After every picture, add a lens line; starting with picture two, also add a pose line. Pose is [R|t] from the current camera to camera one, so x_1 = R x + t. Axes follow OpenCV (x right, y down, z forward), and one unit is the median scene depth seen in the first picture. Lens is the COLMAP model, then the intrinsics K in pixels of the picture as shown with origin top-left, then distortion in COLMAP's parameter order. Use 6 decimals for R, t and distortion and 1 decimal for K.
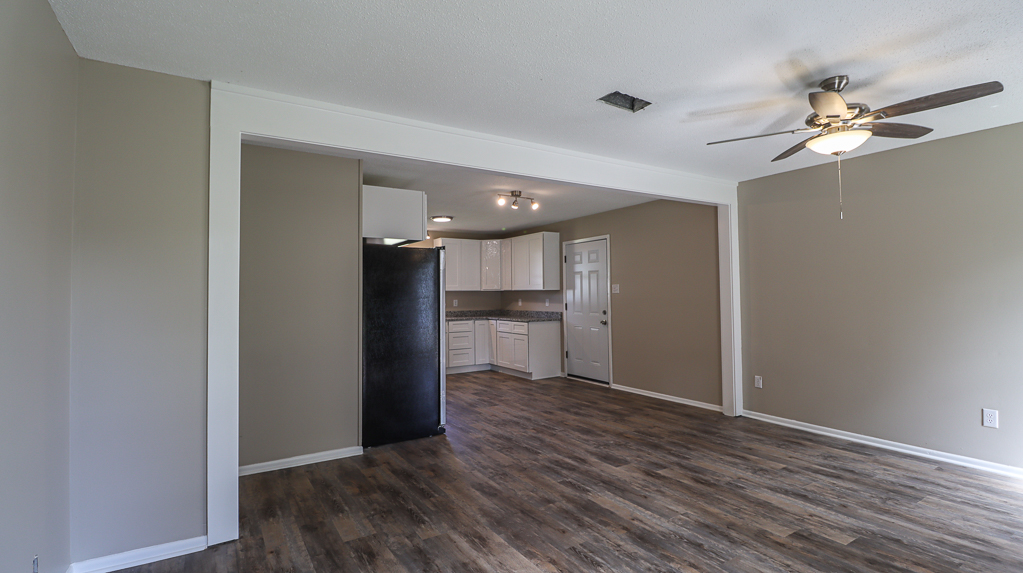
lens RADIAL K [[478.2, 0, 508.0], [0, 478.2, 267.8], [0, 0, 1]] dist [-0.007516, -0.000634]
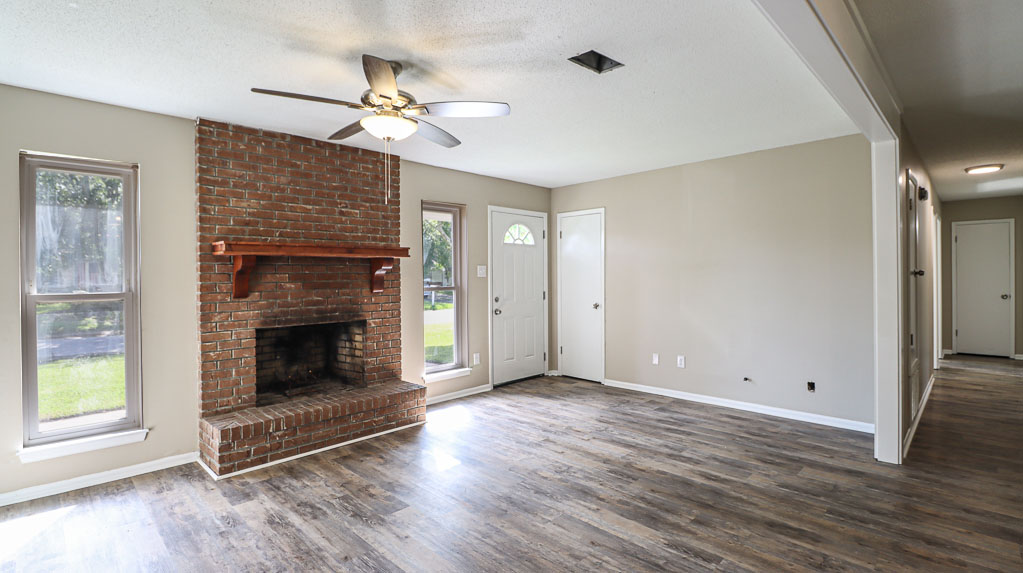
lens RADIAL K [[478.2, 0, 511.1], [0, 478.2, 278.2], [0, 0, 1]] dist [-0.007516, -0.000634]
pose [[-0.972856, 0.017807, -0.230726, 0.654452], [0.027158, 0.998931, -0.037415, 0.091328], [0.229813, -0.042665, -0.972299, 1.937899]]
